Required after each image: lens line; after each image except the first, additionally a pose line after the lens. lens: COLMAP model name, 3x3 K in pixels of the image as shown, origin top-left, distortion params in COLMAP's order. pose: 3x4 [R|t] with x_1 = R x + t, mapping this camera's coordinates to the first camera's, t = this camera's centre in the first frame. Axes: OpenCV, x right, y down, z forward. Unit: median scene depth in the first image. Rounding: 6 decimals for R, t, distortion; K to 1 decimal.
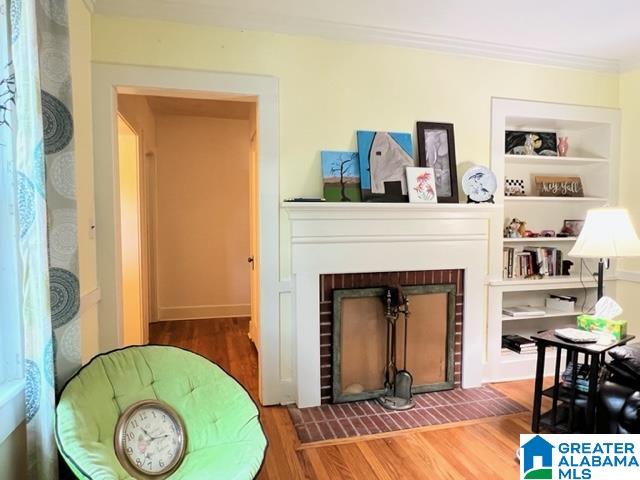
lens RADIAL K [[420.5, 0, 317.7], [0, 420.5, 245.2], [0, 0, 1]] dist [-0.000689, -0.000314]
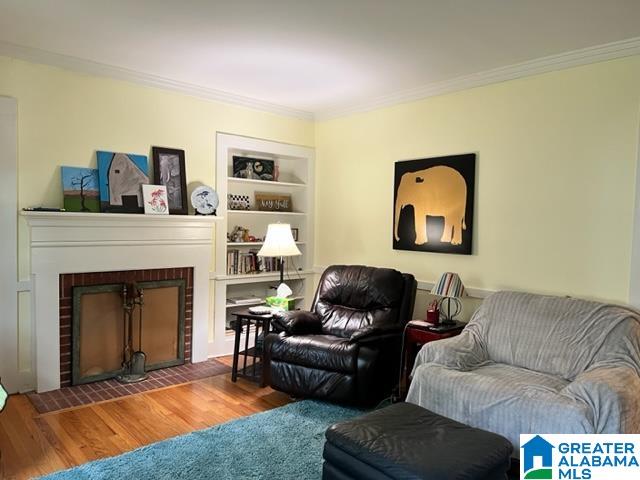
lens RADIAL K [[483.0, 0, 319.3], [0, 483.0, 245.6], [0, 0, 1]] dist [0.079958, -0.086611]
pose [[0.895705, -0.000220, 0.444649, 0.041861], [0.002403, 0.999988, -0.004345, -0.001055], [-0.444643, 0.004960, 0.895694, -0.492304]]
